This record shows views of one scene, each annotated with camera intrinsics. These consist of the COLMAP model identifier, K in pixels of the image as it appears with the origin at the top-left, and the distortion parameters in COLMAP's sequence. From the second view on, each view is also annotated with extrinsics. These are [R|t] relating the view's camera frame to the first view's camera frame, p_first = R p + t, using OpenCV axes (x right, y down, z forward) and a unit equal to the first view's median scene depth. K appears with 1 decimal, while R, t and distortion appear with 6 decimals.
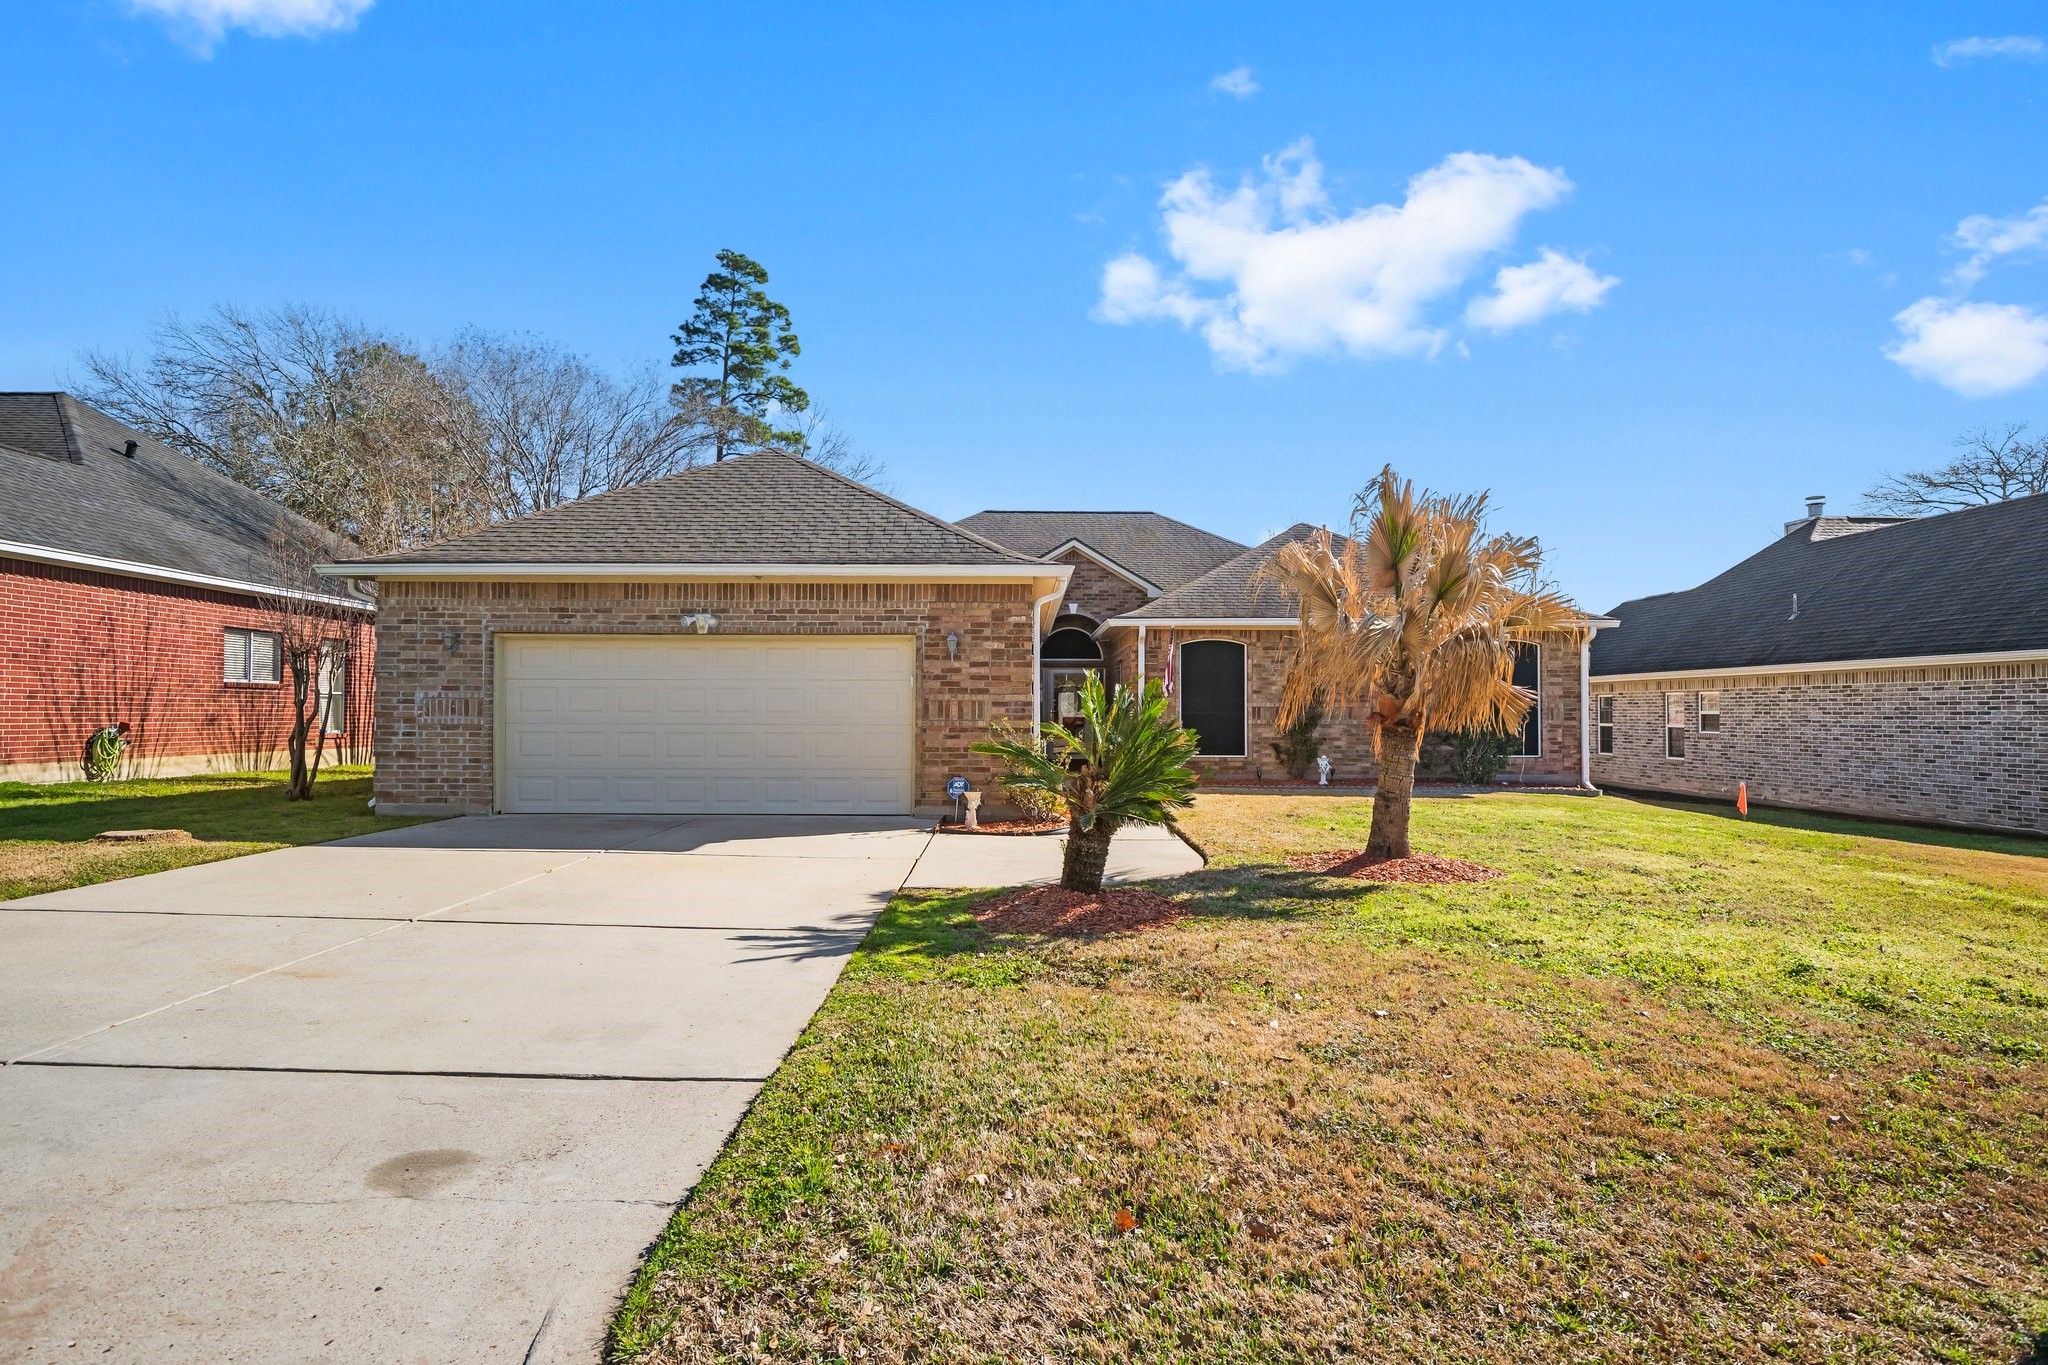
lens RADIAL K [[1101.1, 0, 1024.0], [0, 1101.1, 682.5], [0, 0, 1]] dist [-0.000893, -0.035327]
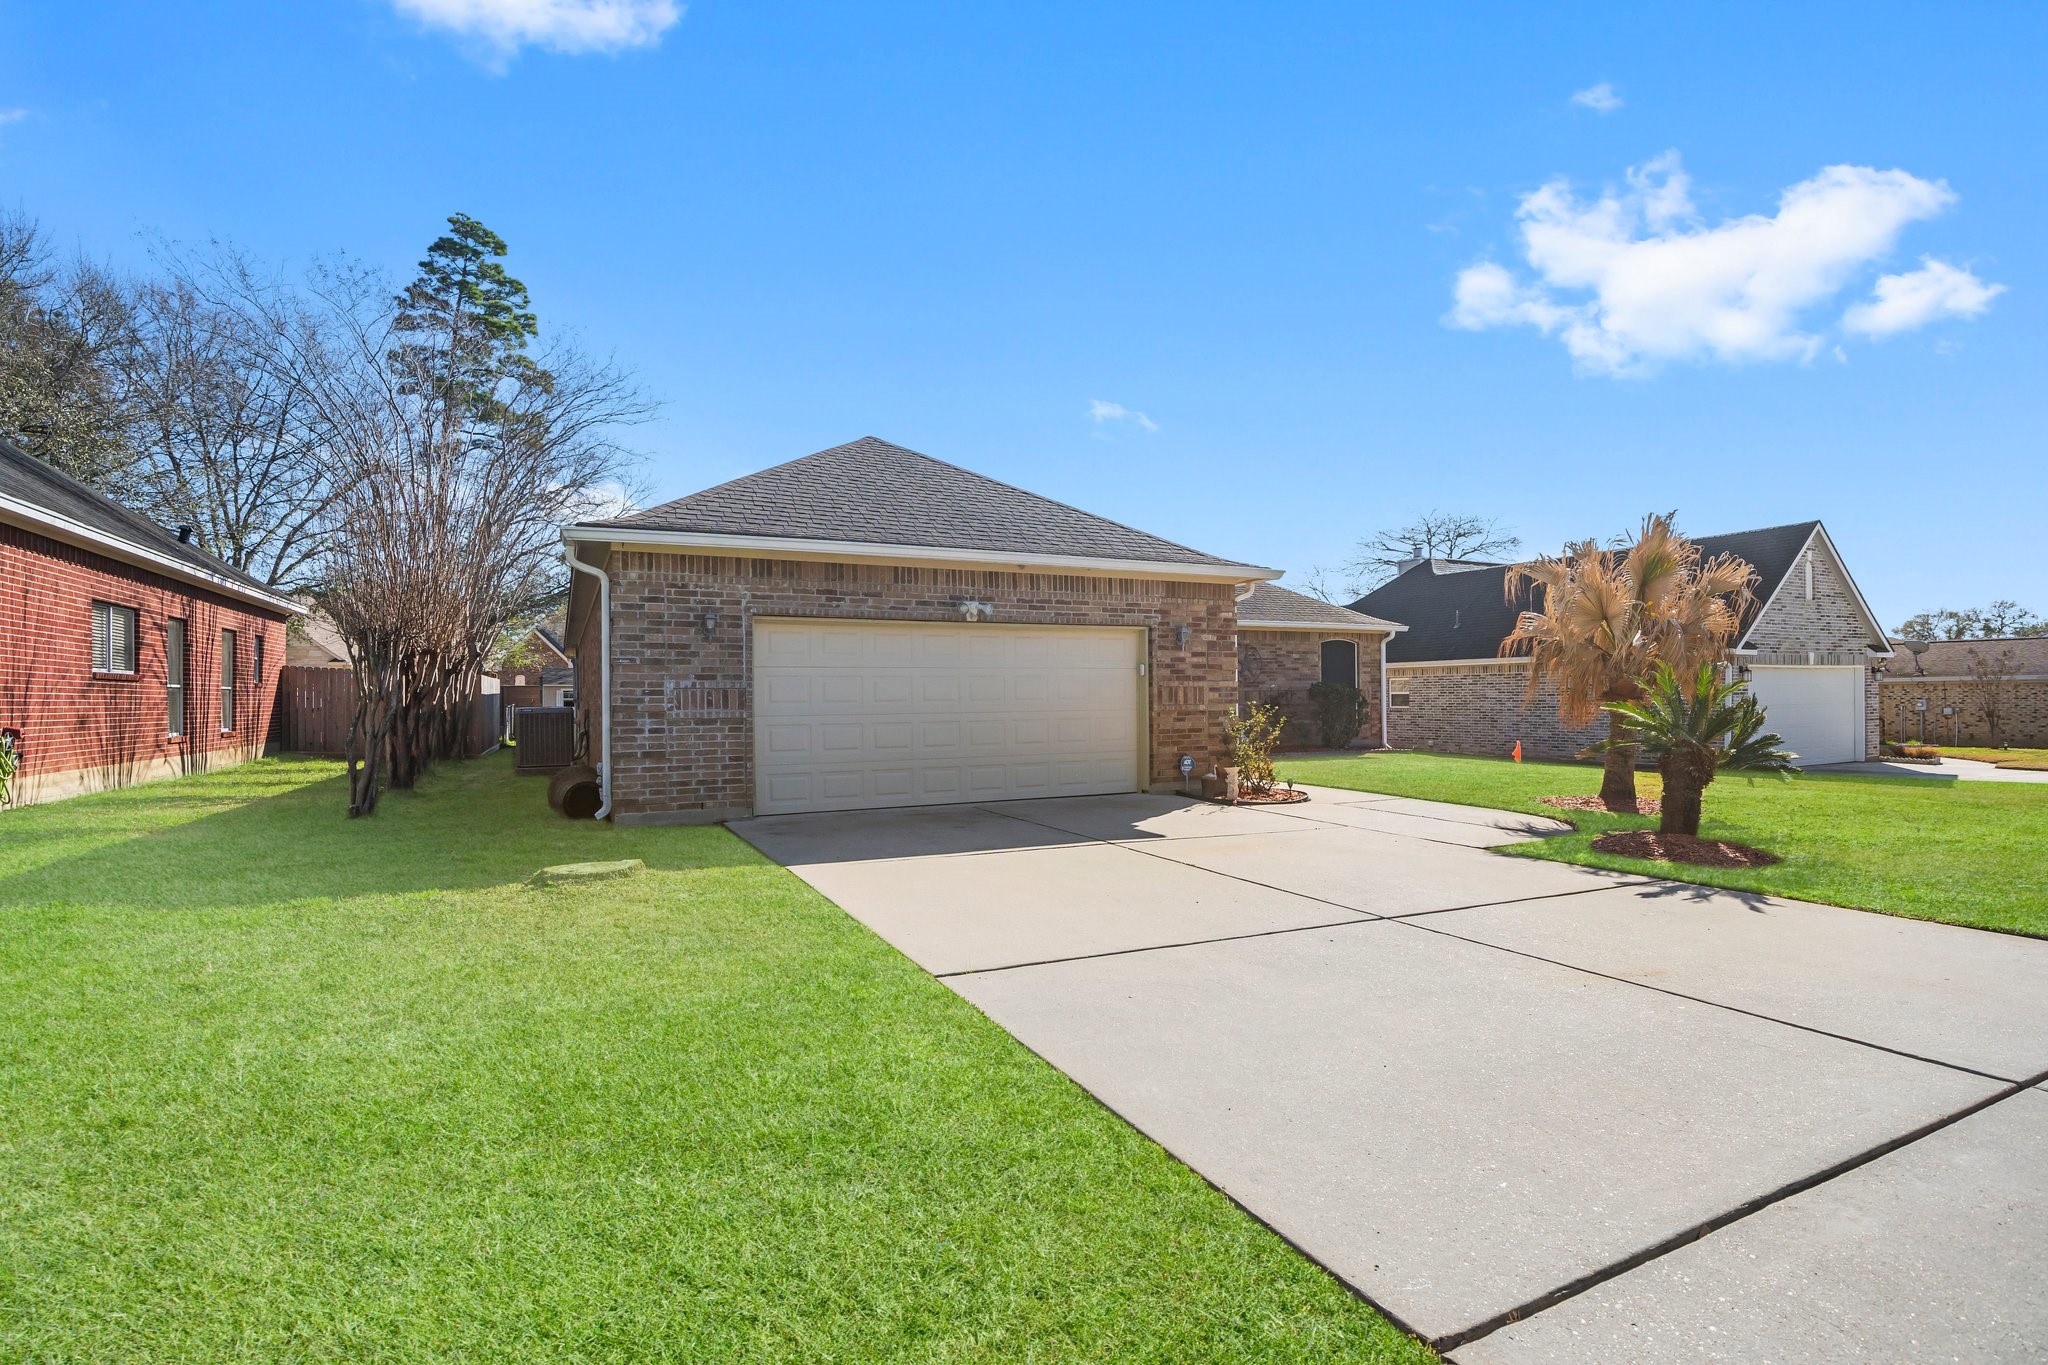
lens RADIAL K [[949.2, 0, 1026.2], [0, 949.2, 695.5], [0, 0, 1]] dist [-0.030976, 0.000094]
pose [[0.901510, -0.011498, 0.432605, -0.613828], [0.001277, 0.999713, 0.023912, 0.001971], [-0.432756, -0.021004, 0.901267, 0.206935]]
